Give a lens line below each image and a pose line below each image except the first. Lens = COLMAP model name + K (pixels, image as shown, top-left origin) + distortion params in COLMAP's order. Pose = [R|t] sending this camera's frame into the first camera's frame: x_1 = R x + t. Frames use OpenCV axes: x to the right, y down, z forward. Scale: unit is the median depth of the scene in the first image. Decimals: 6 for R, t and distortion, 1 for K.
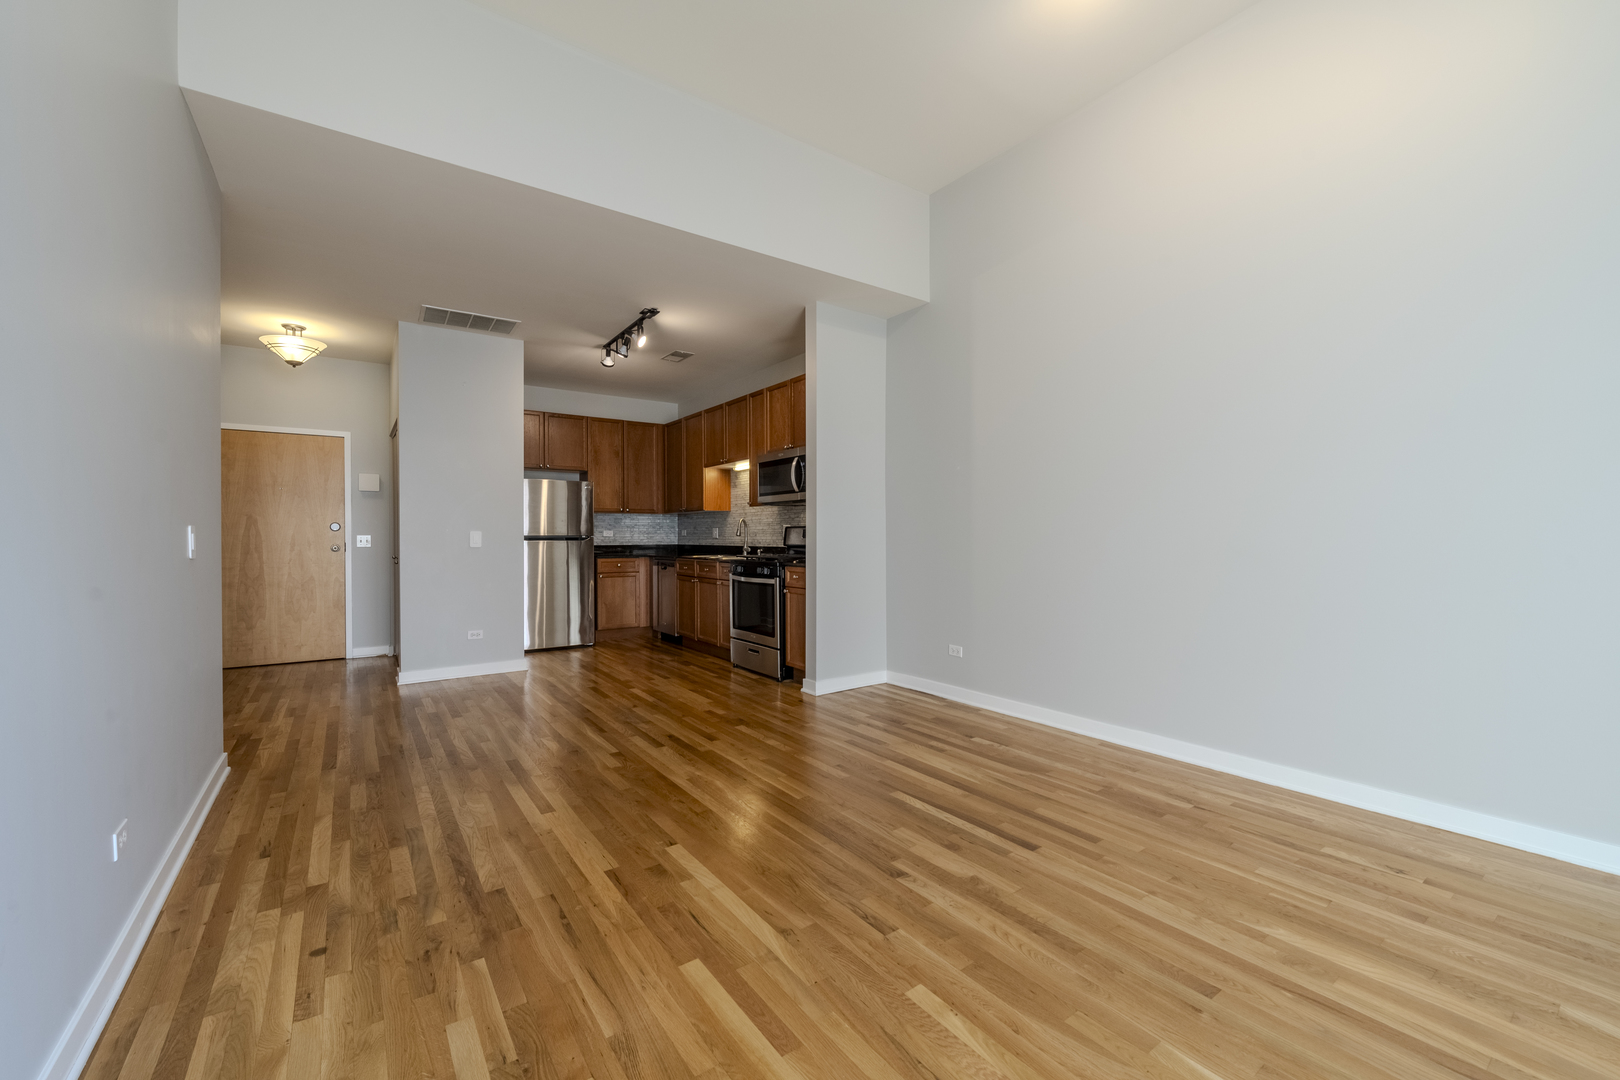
lens RADIAL K [[654.5, 0, 810.0], [0, 654.5, 540.0], [0, 0, 1]] dist [-0.008398, -0.000180]
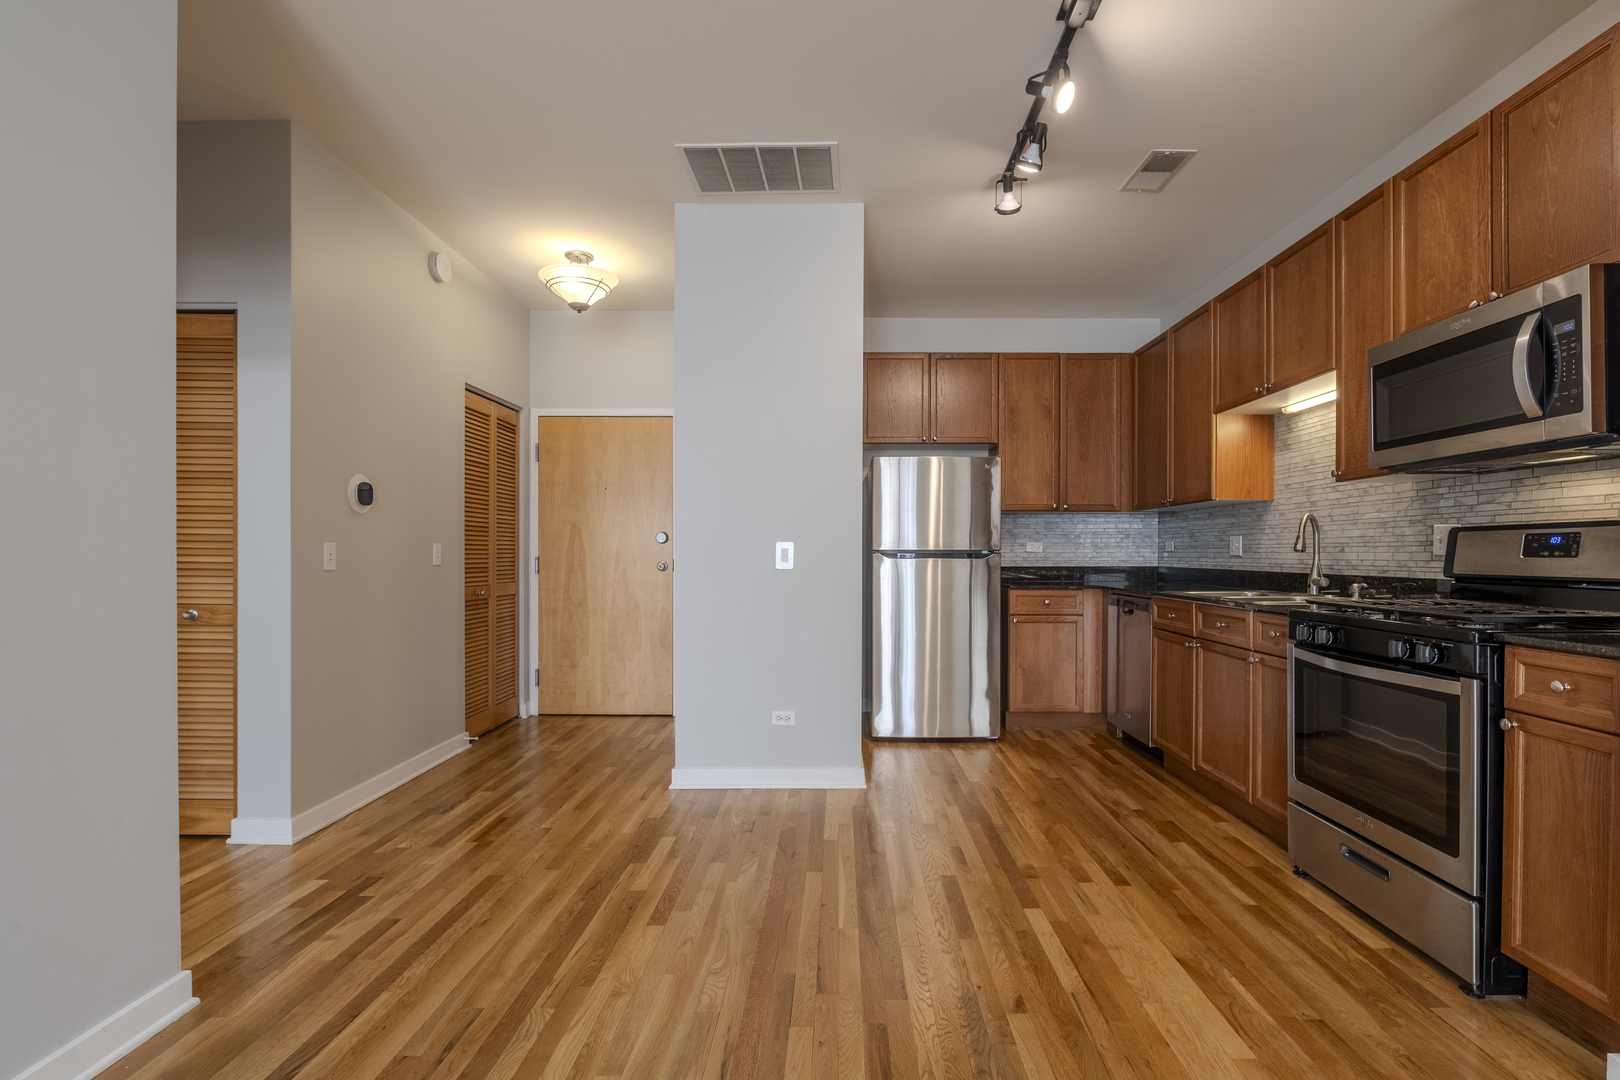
lens RADIAL K [[732.5, 0, 837.9], [0, 732.5, 558.6], [0, 0, 1]] dist [-0.010856, -0.000200]
pose [[0.814381, 0.008076, -0.580274, -0.095339], [-0.007408, 0.999966, 0.003521, -0.000840], [0.580283, 0.001431, 0.814414, 0.509332]]
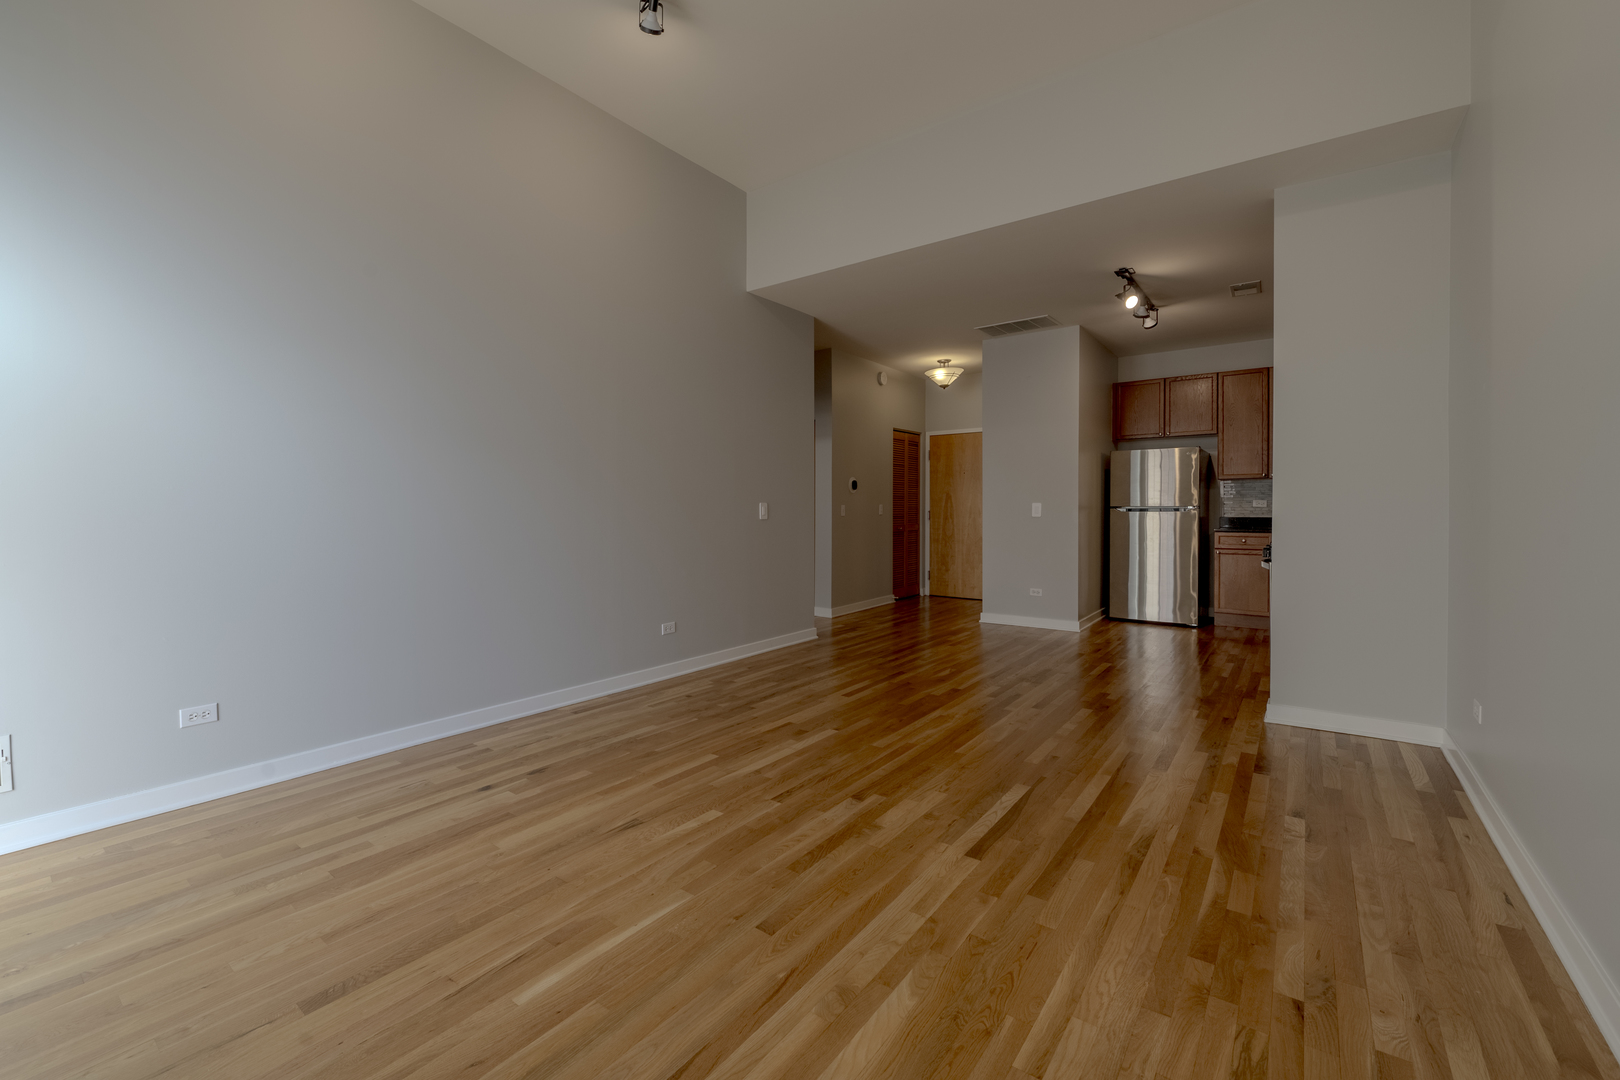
lens RADIAL K [[676.8, 0, 764.5], [0, 676.8, 517.0], [0, 0, 1]] dist [-0.002925, -0.000267]
pose [[0.271508, 0.014549, -0.962326, 0.528634], [-0.004402, 0.999894, 0.013875, -0.003249], [0.962426, 0.000469, 0.271543, 0.215241]]
